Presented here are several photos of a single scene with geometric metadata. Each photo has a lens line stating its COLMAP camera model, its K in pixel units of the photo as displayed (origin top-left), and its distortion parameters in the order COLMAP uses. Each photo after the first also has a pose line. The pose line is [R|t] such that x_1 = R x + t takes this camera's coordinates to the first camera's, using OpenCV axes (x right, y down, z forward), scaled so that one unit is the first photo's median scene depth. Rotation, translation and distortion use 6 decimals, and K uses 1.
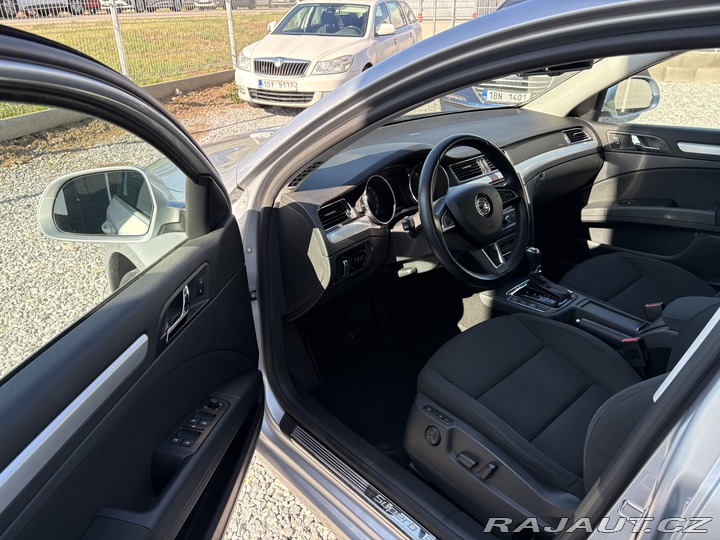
lens RADIAL K [[559.1, 0, 360.8], [0, 559.1, 260.0], [0, 0, 1]] dist [-0.008902, 0.000437]
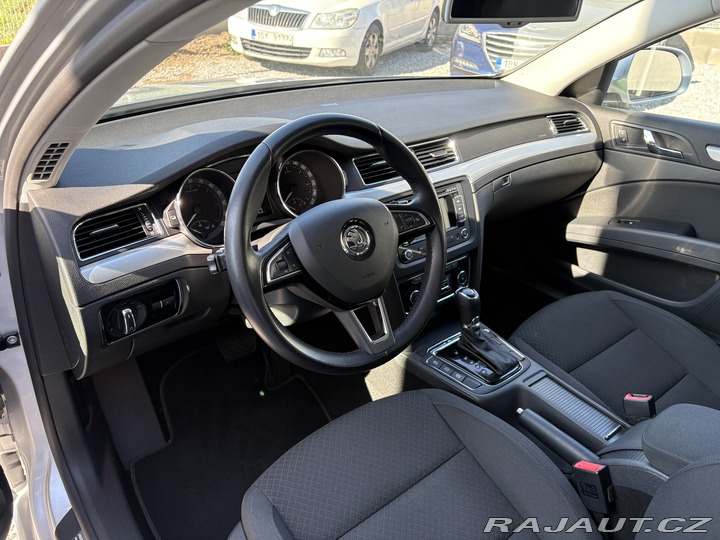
lens RADIAL K [[551.0, 0, 364.2], [0, 551.0, 267.5], [0, 0, 1]] dist [0.028248, -0.058735]
pose [[0.996308, 0.083475, -0.020068, 0.155063], [-0.081729, 0.993749, 0.076048, -0.072015], [0.026291, -0.074127, 0.996902, 0.269766]]
